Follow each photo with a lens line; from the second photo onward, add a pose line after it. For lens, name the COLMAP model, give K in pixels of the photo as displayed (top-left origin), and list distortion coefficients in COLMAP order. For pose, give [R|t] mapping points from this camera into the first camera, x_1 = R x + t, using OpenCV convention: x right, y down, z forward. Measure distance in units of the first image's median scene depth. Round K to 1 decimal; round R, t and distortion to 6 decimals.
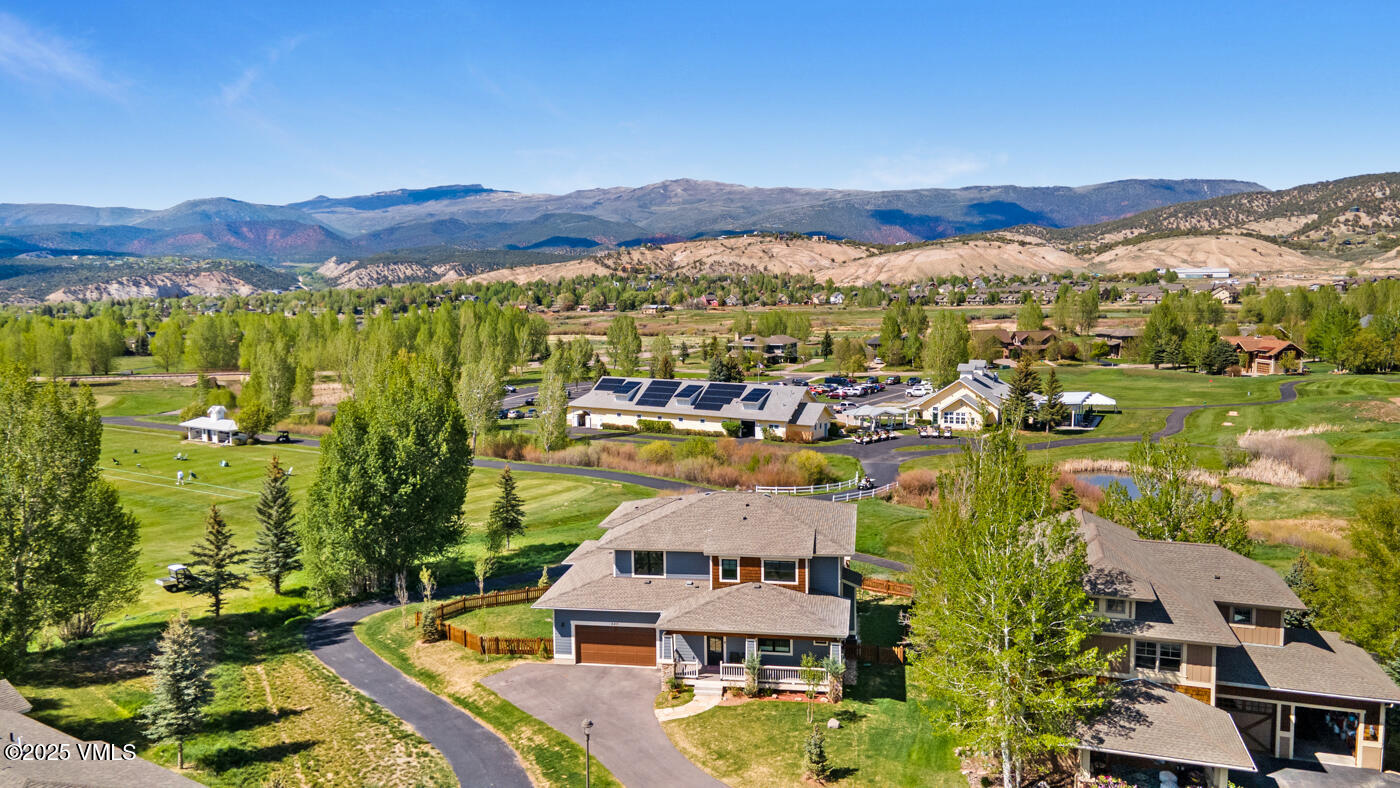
lens RADIAL K [[1011.1, 0, 700.0], [0, 1011.1, 394.0], [0, 0, 1]] dist [0.042254, 0.002872]
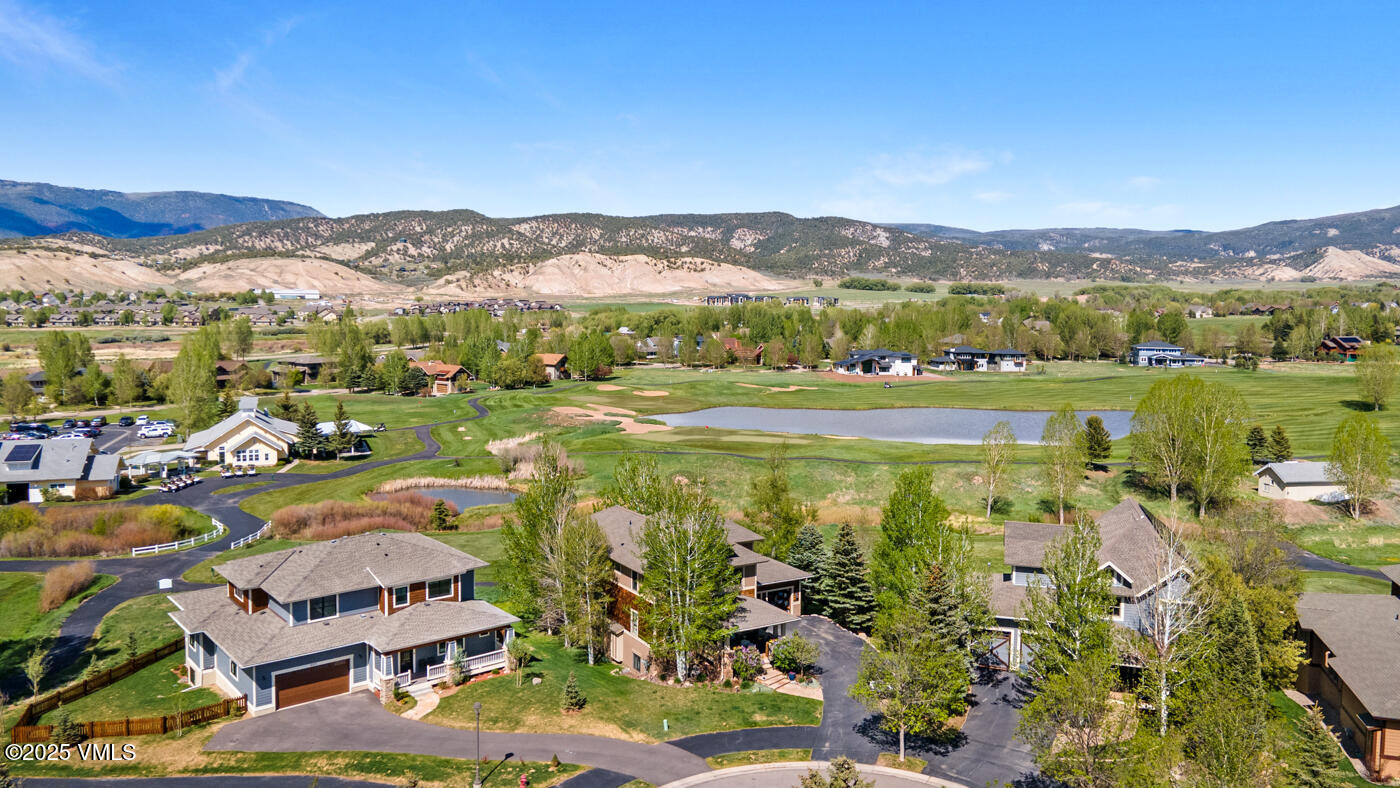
lens RADIAL K [[1011.1, 0, 700.0], [0, 1011.1, 394.0], [0, 0, 1]] dist [0.042254, 0.002872]
pose [[0.670523, -0.055325, 0.739823, -0.195063], [0.069004, 0.997544, 0.012058, -0.018824], [-0.738673, 0.042965, 0.672693, -0.032790]]
